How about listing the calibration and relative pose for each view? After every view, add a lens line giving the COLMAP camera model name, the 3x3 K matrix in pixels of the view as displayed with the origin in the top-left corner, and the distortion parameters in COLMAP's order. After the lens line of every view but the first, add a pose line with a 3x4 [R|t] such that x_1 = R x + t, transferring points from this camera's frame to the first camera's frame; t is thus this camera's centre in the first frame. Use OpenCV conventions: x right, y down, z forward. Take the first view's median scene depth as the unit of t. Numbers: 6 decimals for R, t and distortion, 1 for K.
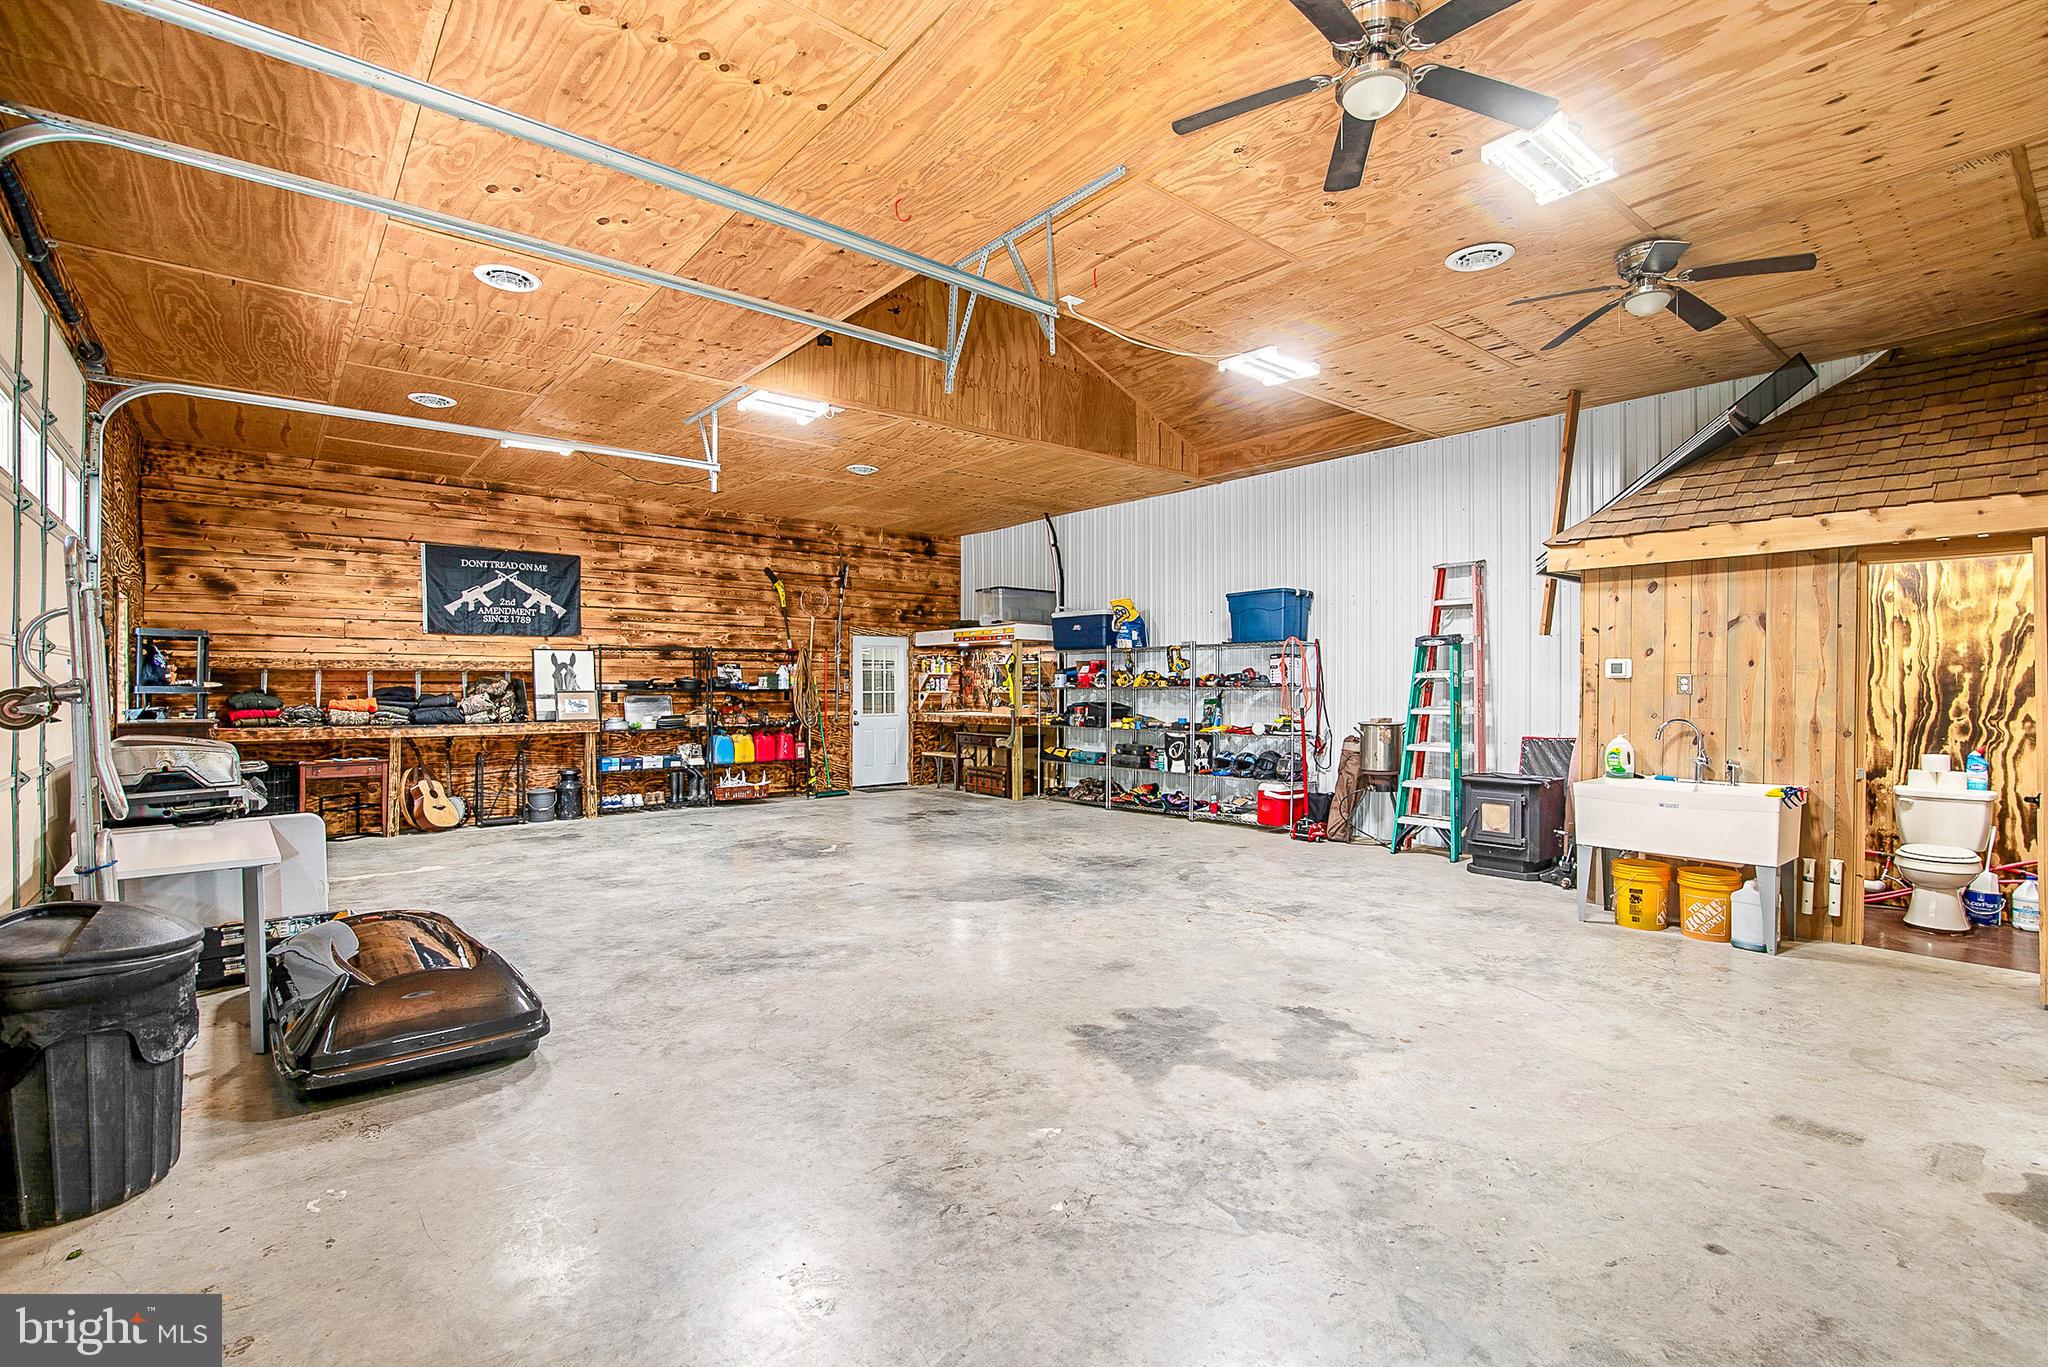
lens RADIAL K [[943.1, 0, 1027.3], [0, 943.1, 689.7], [0, 0, 1]] dist [-0.020391, 0.001051]
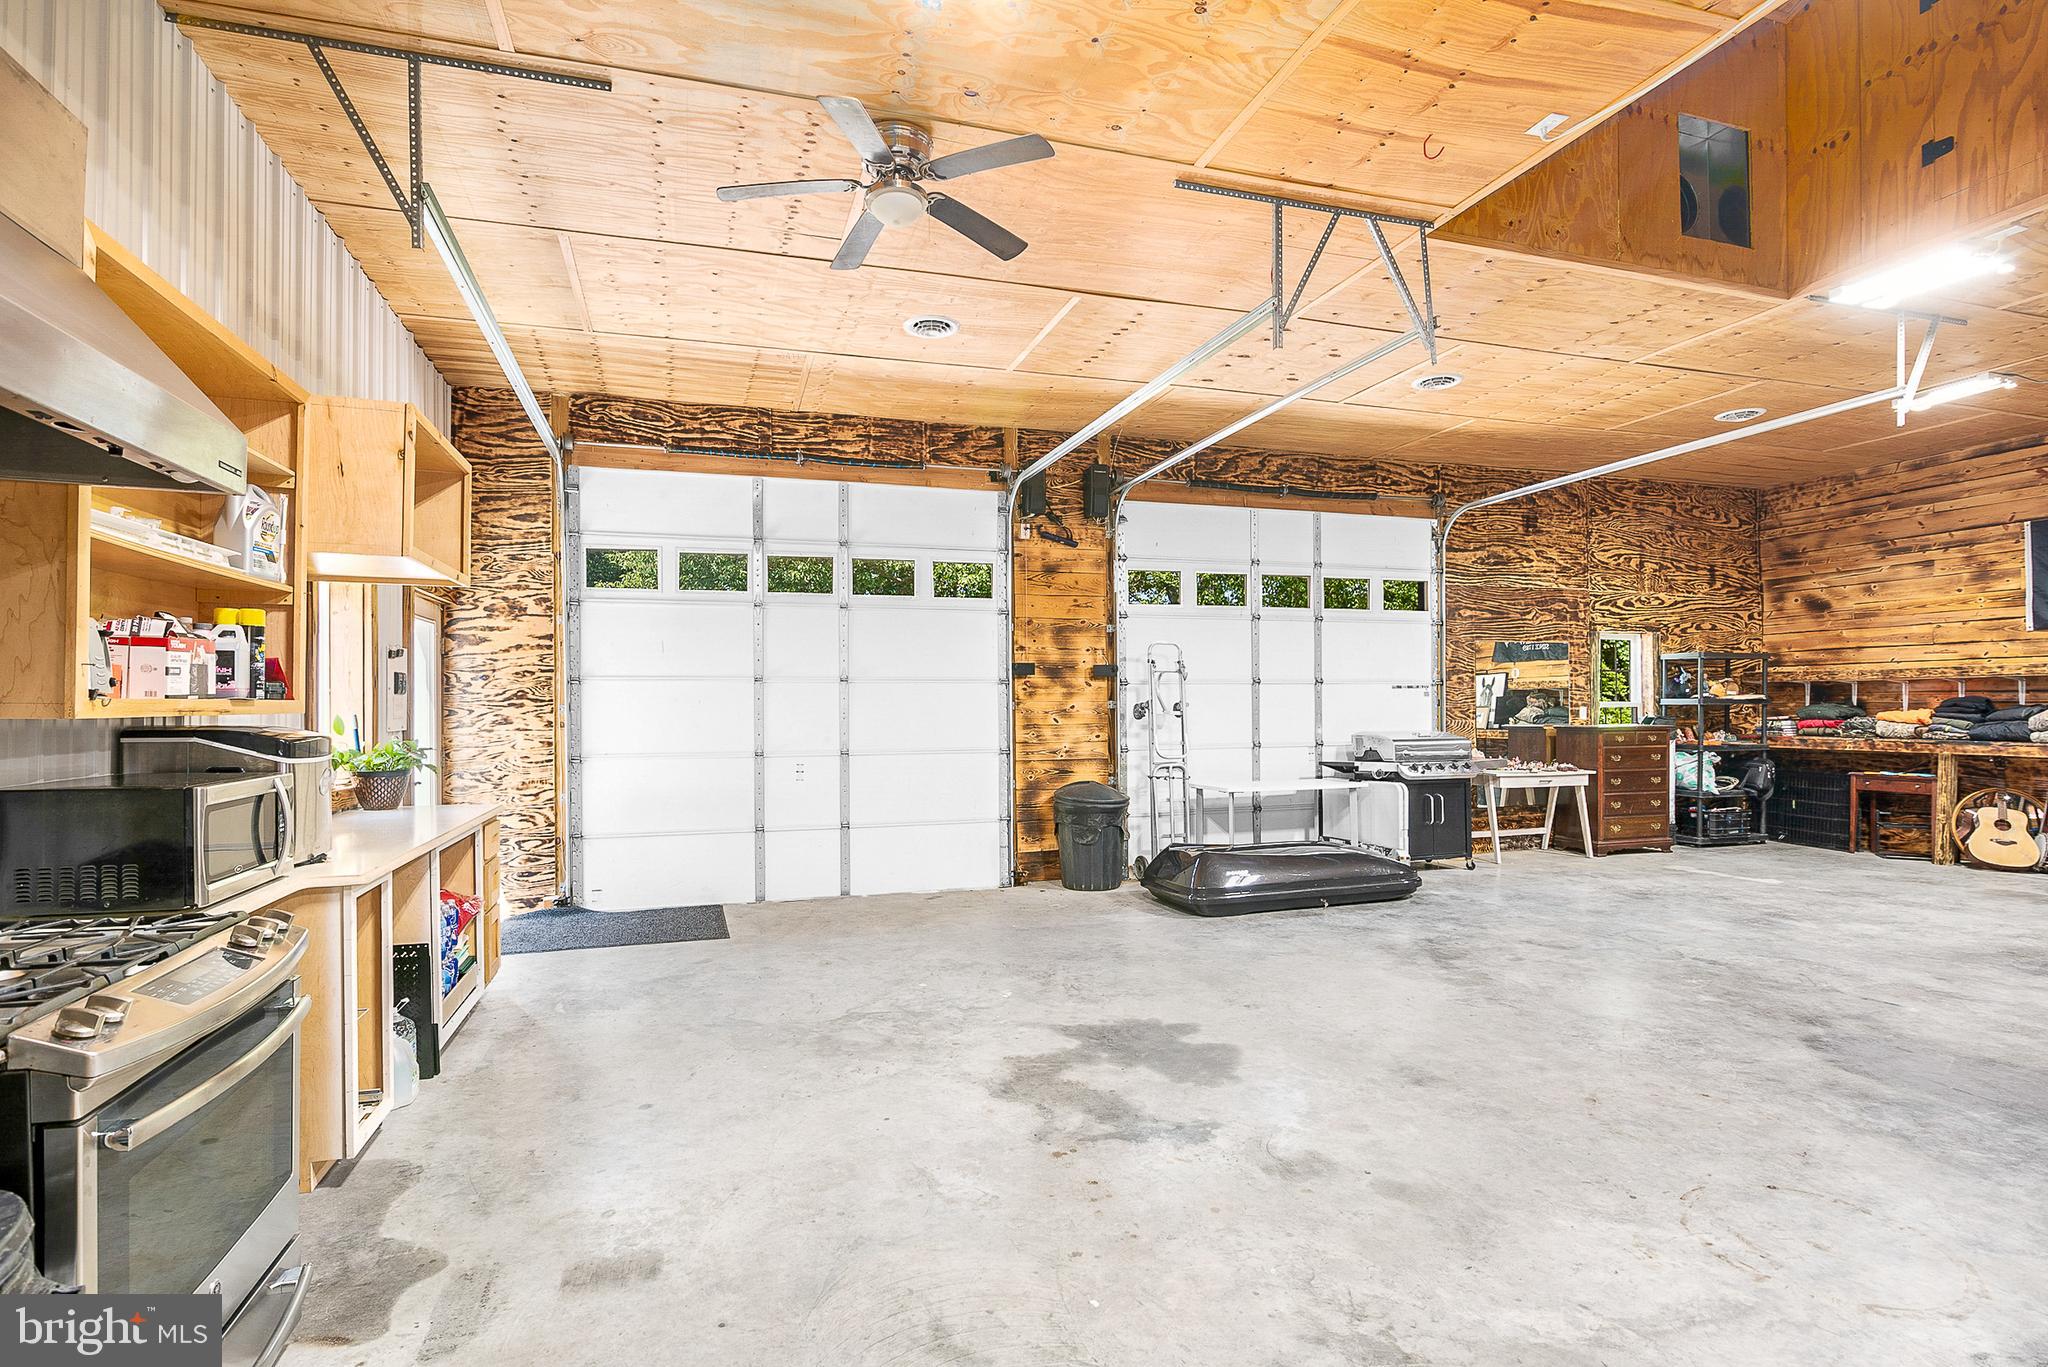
lens RADIAL K [[943.1, 0, 1027.3], [0, 943.1, 689.7], [0, 0, 1]] dist [-0.020391, 0.001051]
pose [[-0.358554, -0.013377, -0.933413, 0.816098], [0.004238, 0.999864, -0.015957, 0.001002], [0.933499, -0.009678, -0.358449, 0.896735]]
